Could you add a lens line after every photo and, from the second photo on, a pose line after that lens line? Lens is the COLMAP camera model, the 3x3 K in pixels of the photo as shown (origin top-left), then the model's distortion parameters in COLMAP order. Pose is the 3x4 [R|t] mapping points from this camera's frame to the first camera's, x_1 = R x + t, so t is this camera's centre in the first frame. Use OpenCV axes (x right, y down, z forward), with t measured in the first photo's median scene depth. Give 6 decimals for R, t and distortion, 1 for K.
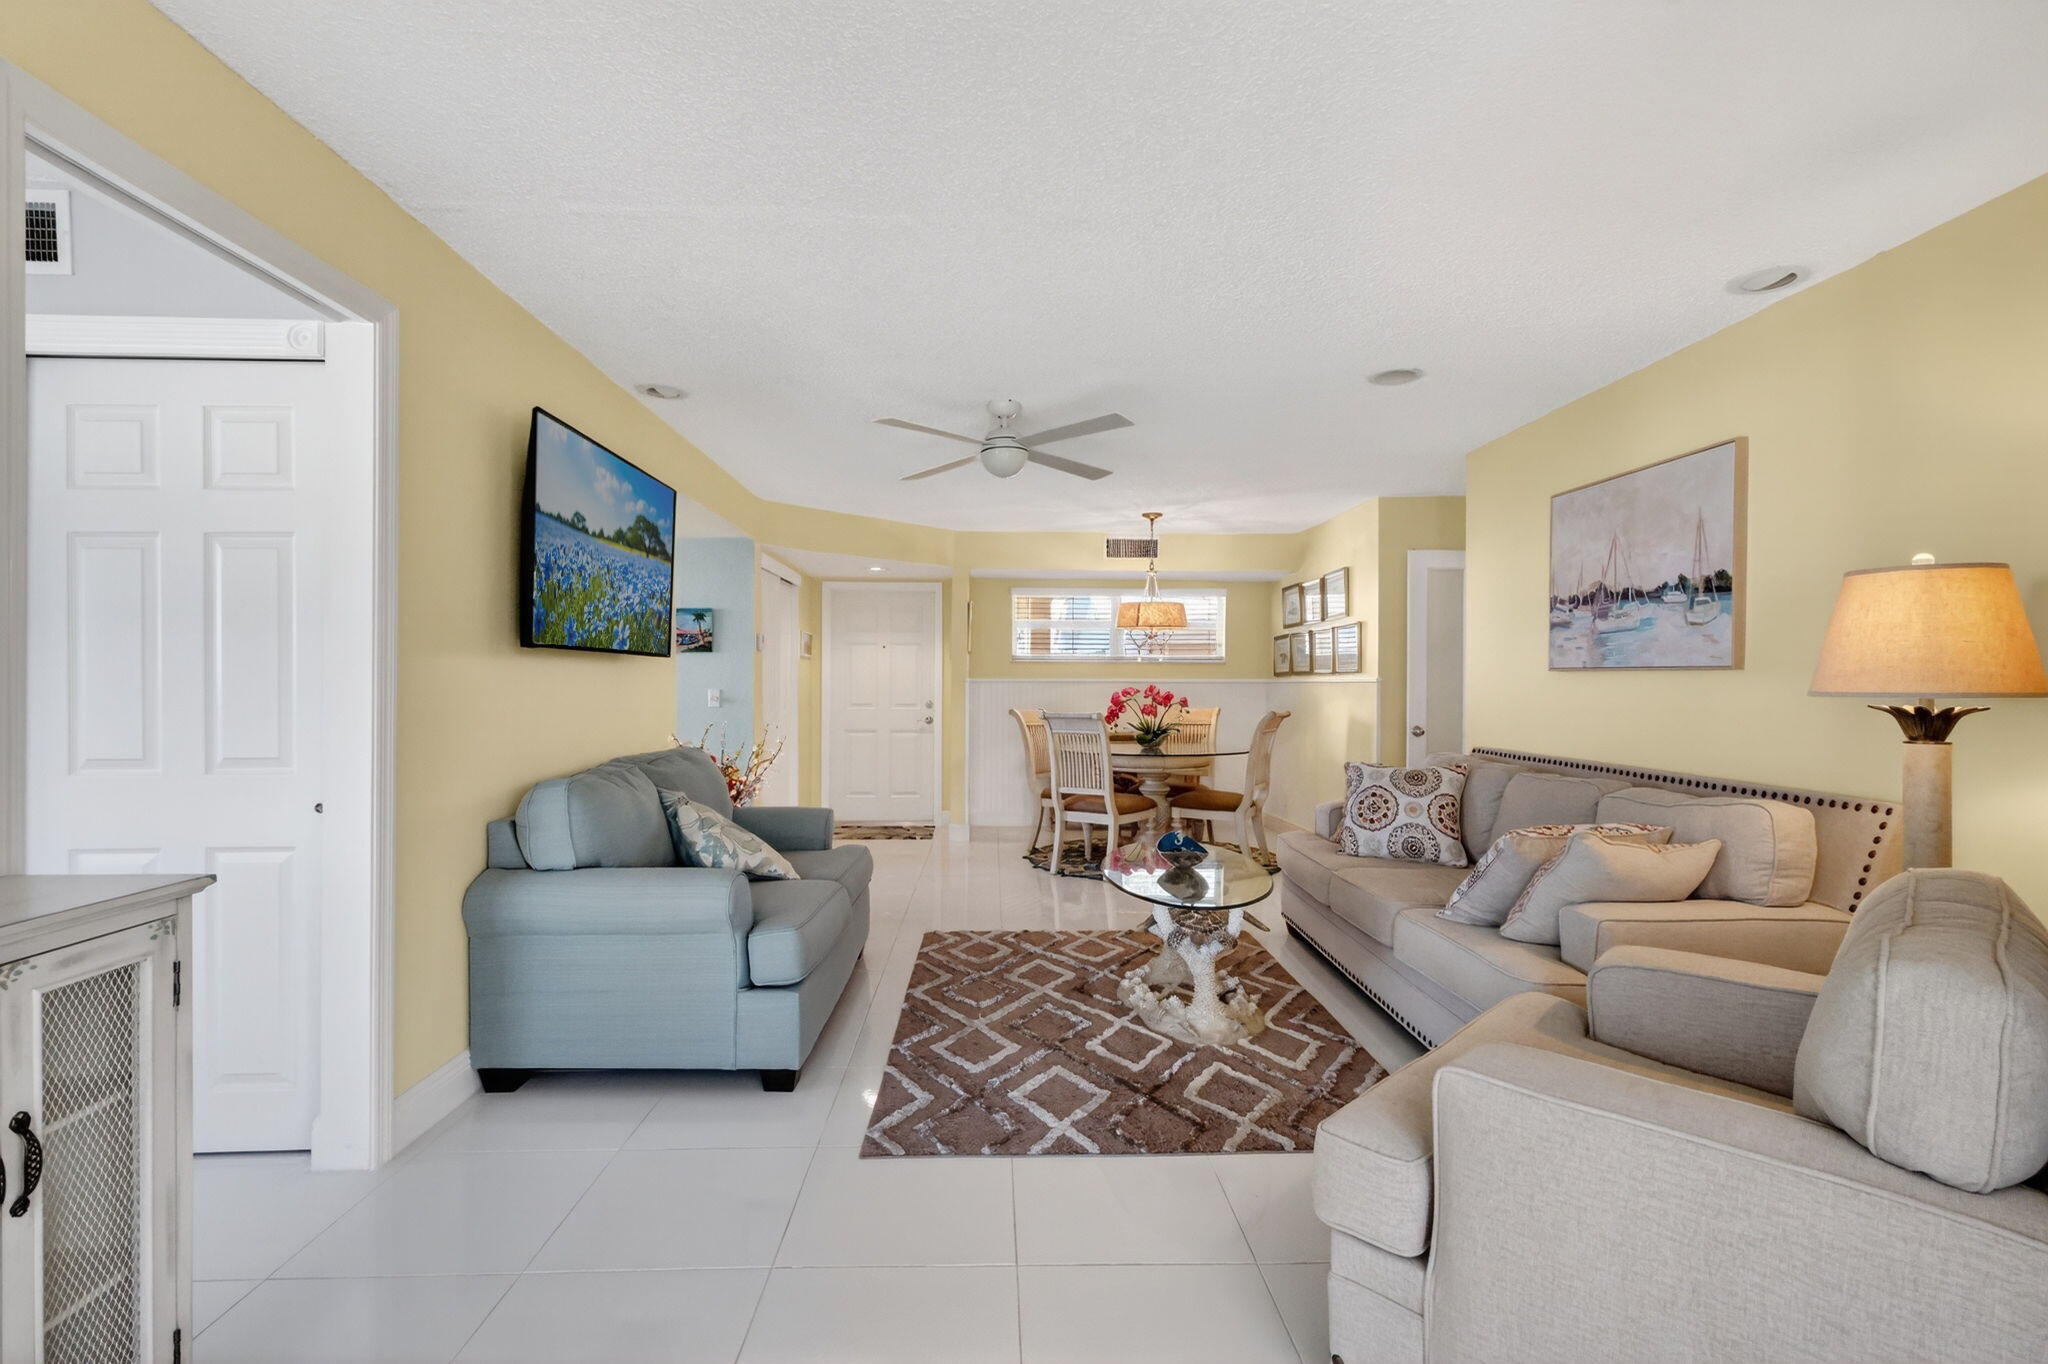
lens RADIAL K [[952.7, 0, 1024.8], [0, 952.7, 686.8], [0, 0, 1]] dist [0.012036, -0.000658]
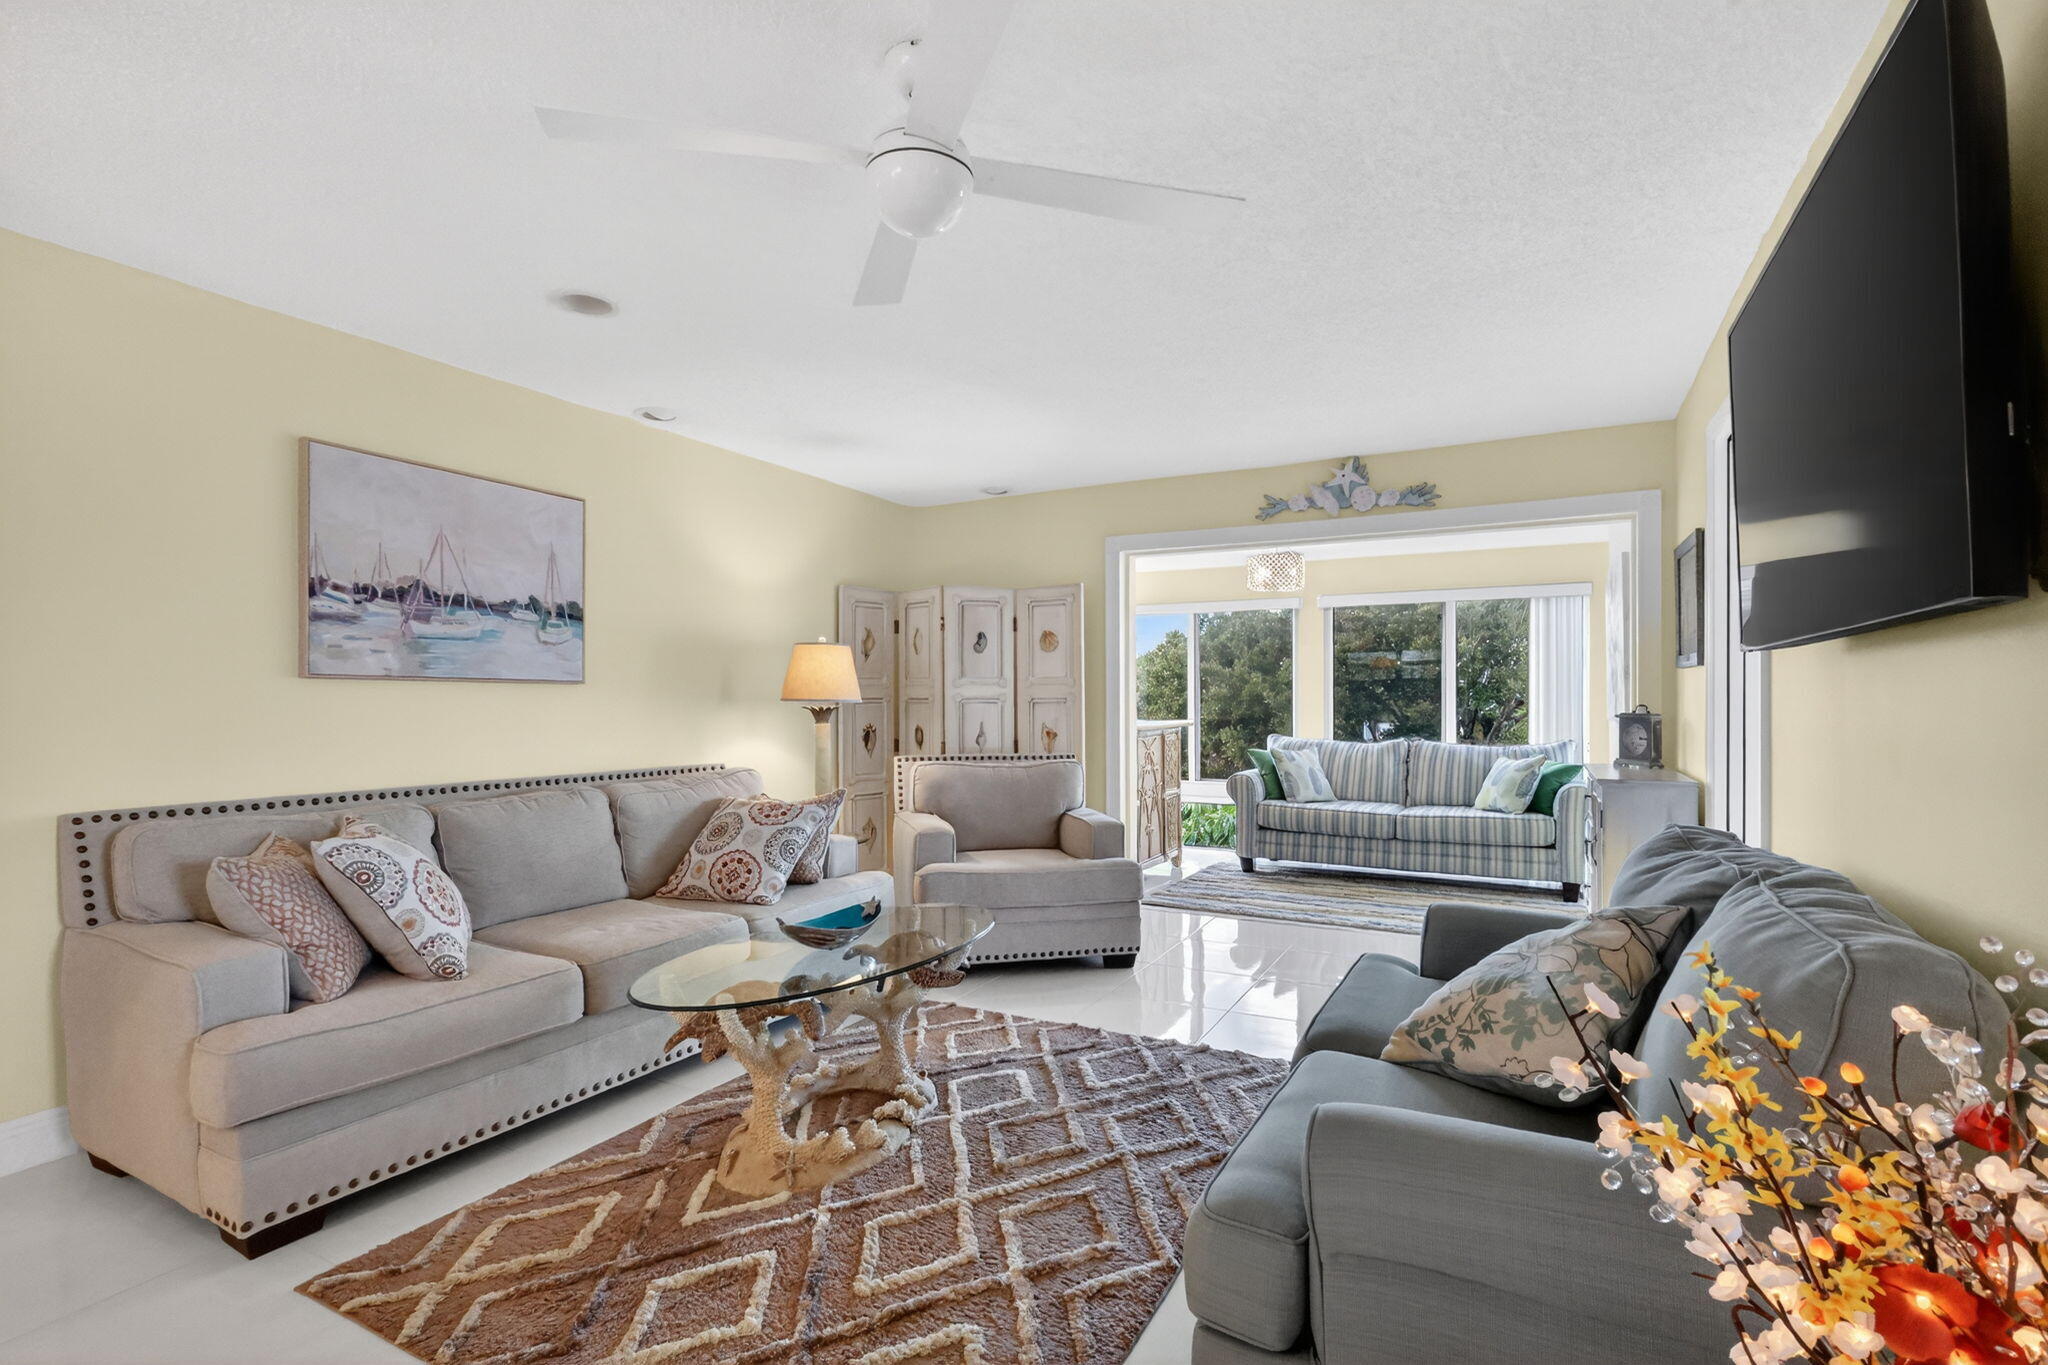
lens RADIAL K [[952.7, 0, 1009.3], [0, 952.7, 695.9], [0, 0, 1]] dist [0.012036, -0.000658]
pose [[-0.859361, -0.003100, 0.511361, -0.317524], [-0.001487, 0.999993, 0.003564, -0.006731], [-0.511368, 0.002303, -0.859359, 1.522817]]
